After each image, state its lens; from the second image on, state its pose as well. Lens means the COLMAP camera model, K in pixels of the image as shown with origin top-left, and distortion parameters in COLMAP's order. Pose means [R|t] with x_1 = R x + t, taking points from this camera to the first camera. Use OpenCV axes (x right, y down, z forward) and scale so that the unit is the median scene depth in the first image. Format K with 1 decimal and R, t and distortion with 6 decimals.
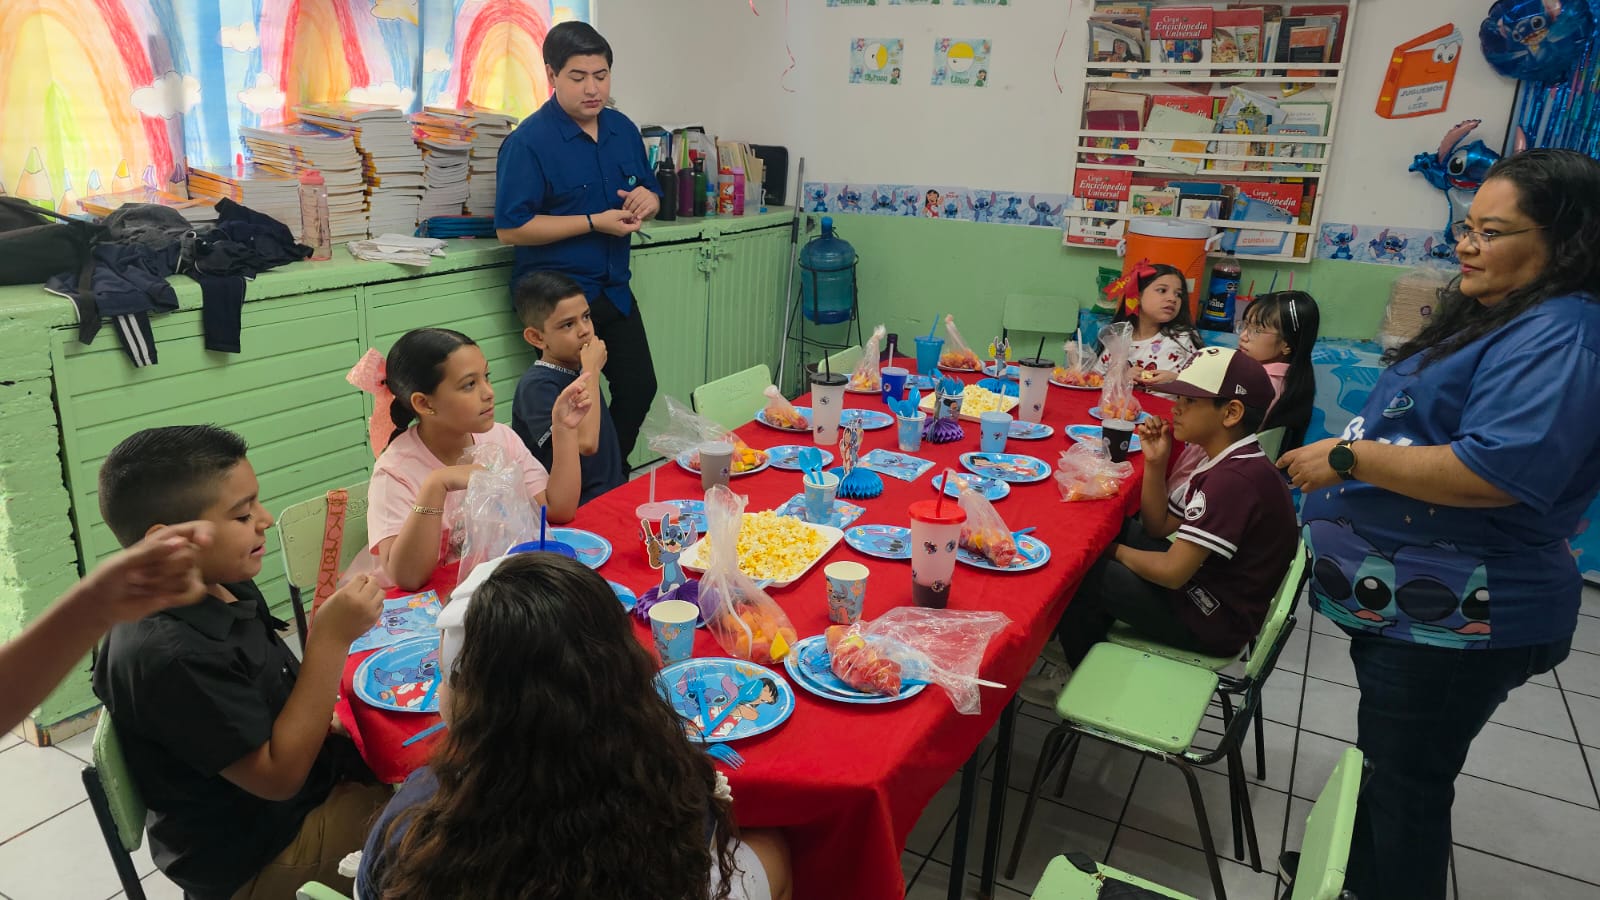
lens RADIAL K [[1092.2, 0, 797.4], [0, 1092.2, 447.5], [0, 0, 1]] dist [0.052309, -0.045523]
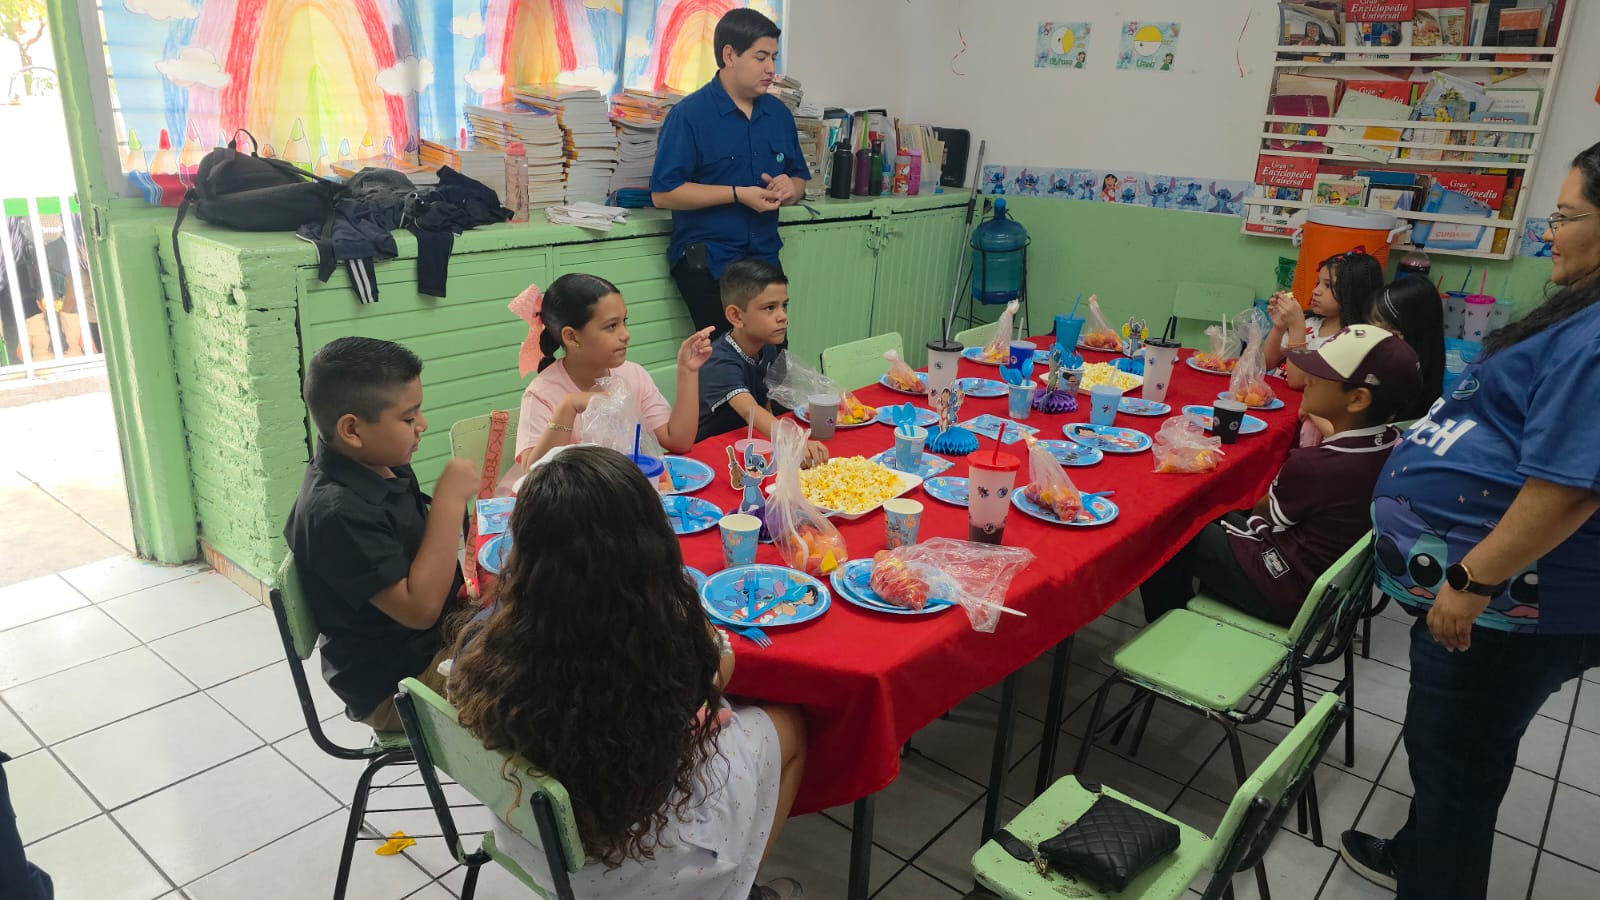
lens RADIAL K [[1092.2, 0, 792.9], [0, 1092.2, 453.0], [0, 0, 1]] dist [0.052309, -0.045523]
pose [[0.978199, 0.071751, -0.194880, 0.099864], [-0.068660, 0.997385, 0.022579, 0.028530], [0.195991, -0.008706, 0.980567, -0.077148]]
